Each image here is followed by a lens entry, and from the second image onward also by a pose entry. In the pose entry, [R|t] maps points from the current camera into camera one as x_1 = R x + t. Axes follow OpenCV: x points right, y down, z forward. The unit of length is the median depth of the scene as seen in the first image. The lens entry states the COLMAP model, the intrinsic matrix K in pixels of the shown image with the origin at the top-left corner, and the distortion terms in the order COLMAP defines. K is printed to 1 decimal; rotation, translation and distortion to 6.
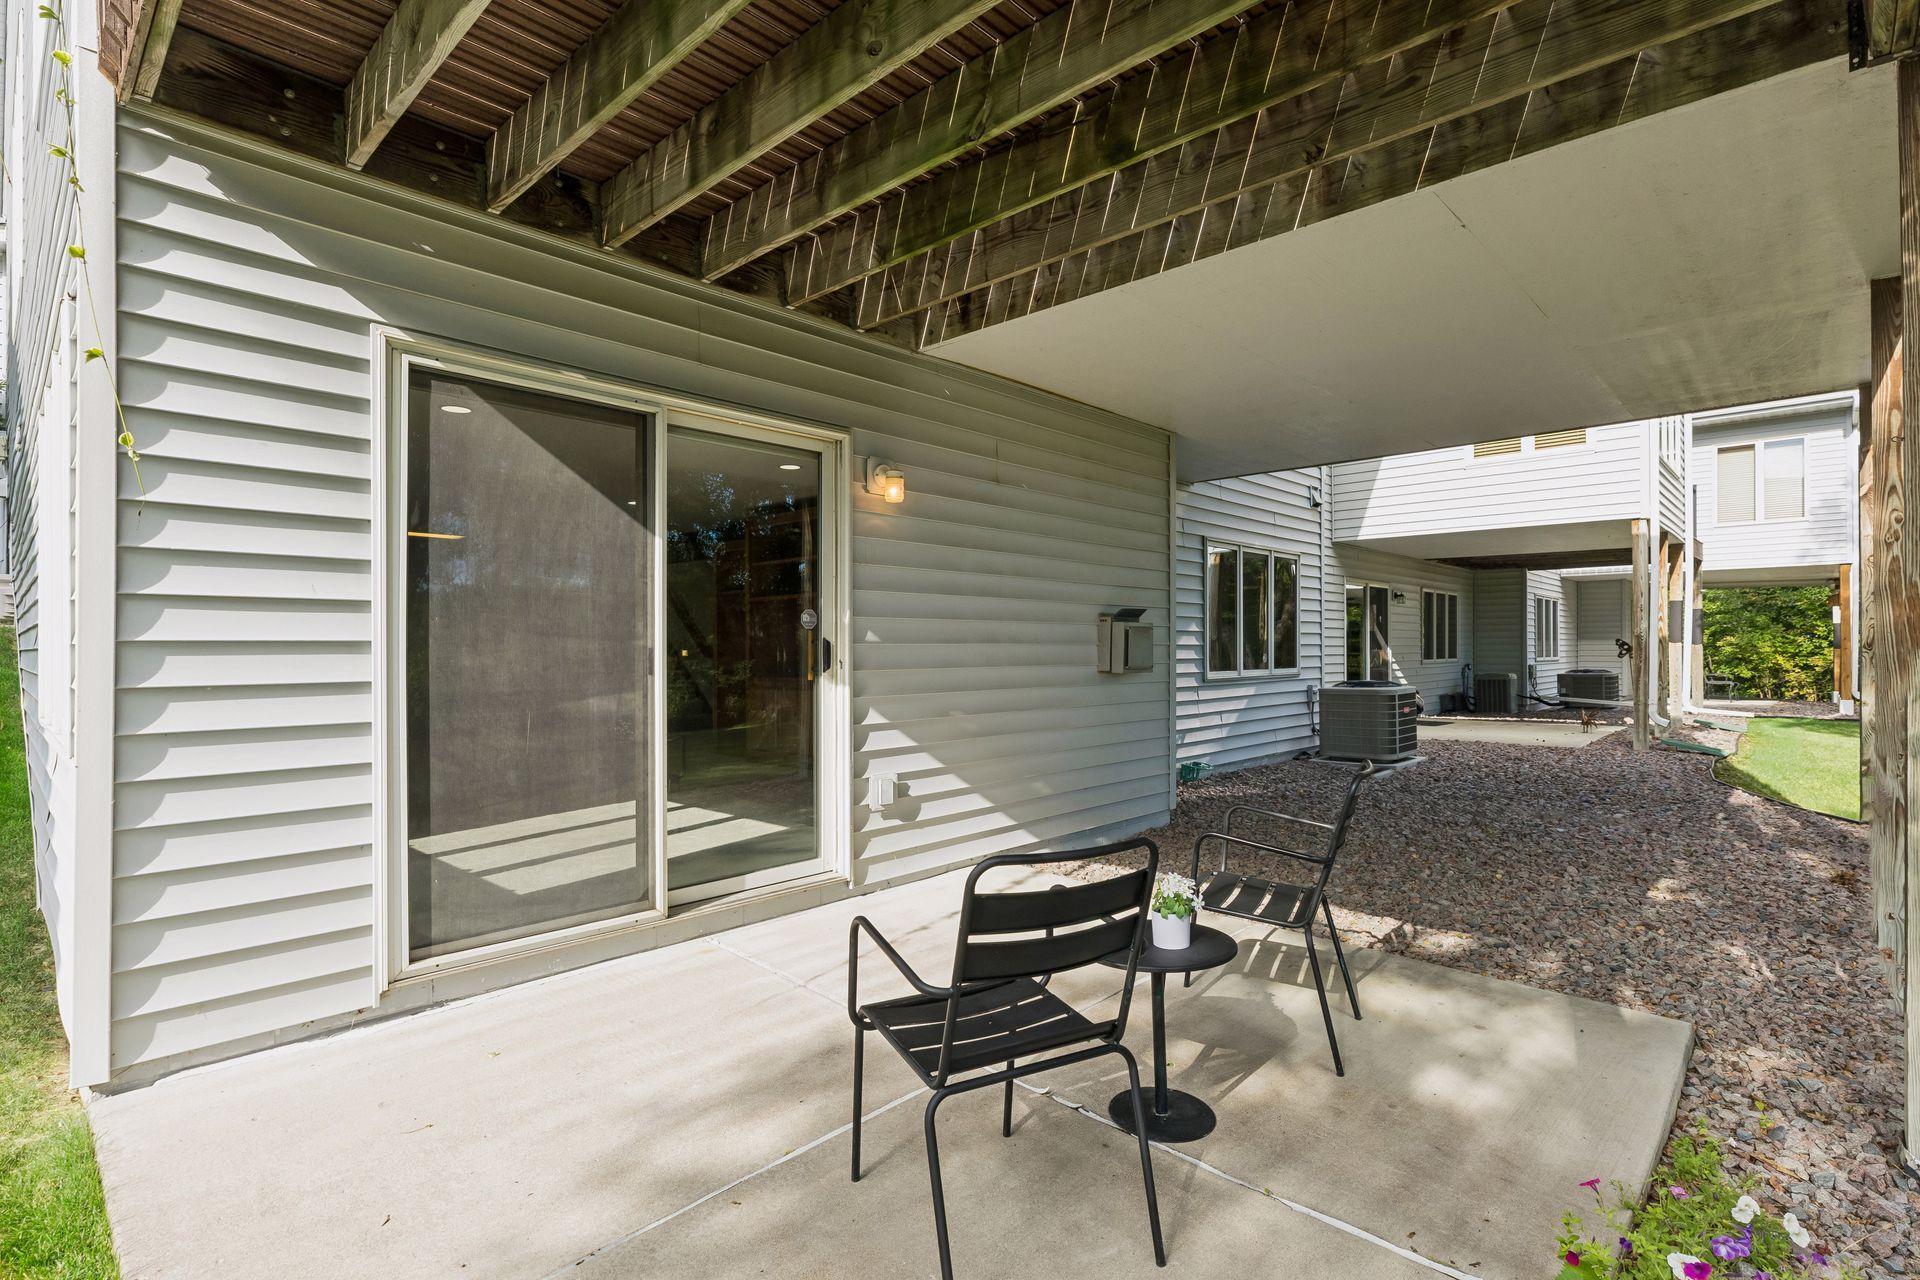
lens RADIAL K [[912.6, 0, 960.0], [0, 912.6, 640.0], [0, 0, 1]] dist [0.000328, -0.000046]
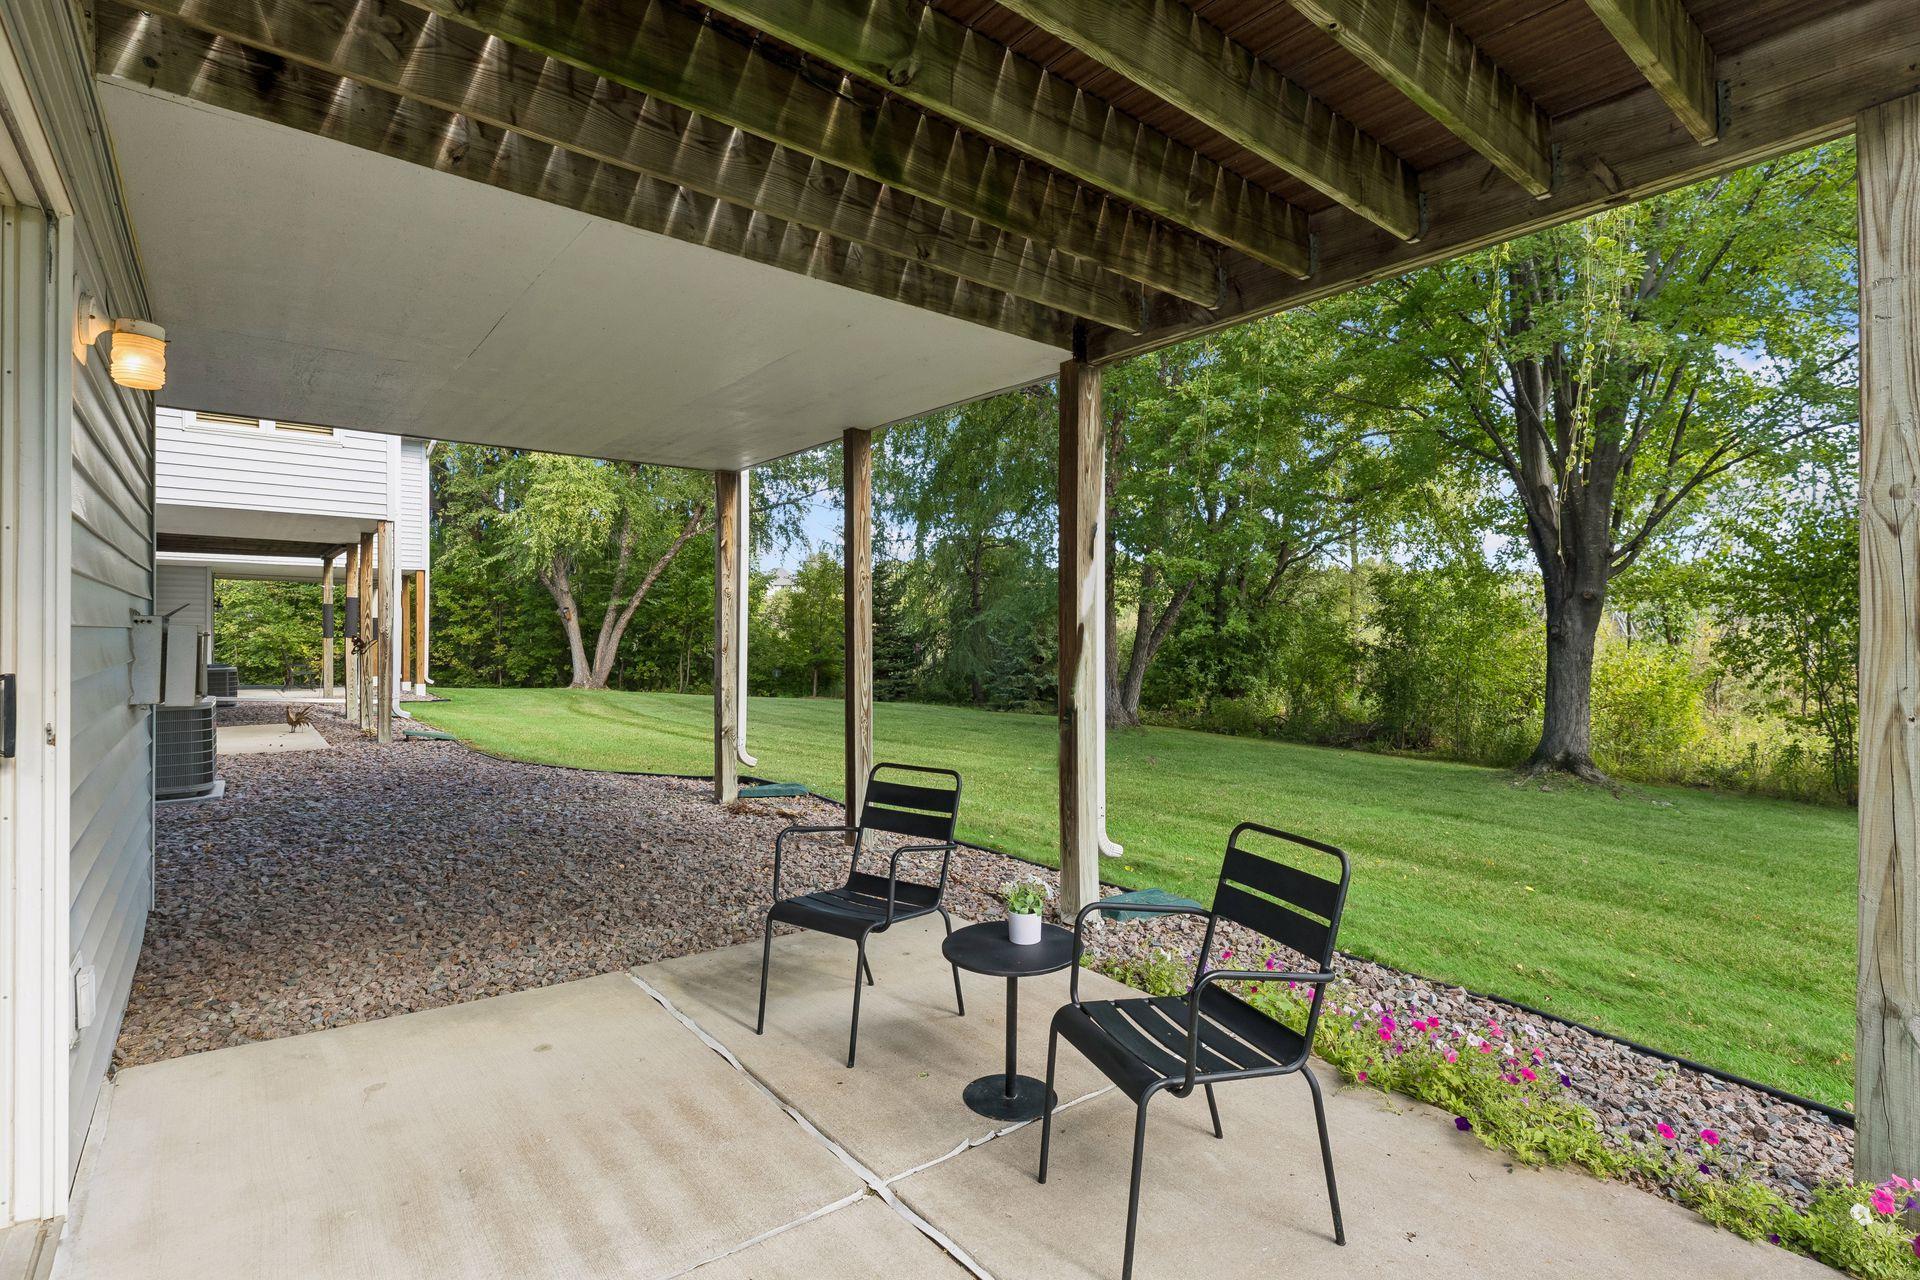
lens RADIAL K [[912.6, 0, 960.0], [0, 912.6, 640.0], [0, 0, 1]] dist [0.000328, -0.000046]
pose [[0.138968, -0.002866, 0.990293, -0.608493], [-0.012091, 0.999916, 0.004590, -0.031912], [-0.990223, -0.012612, 0.138921, 0.619073]]
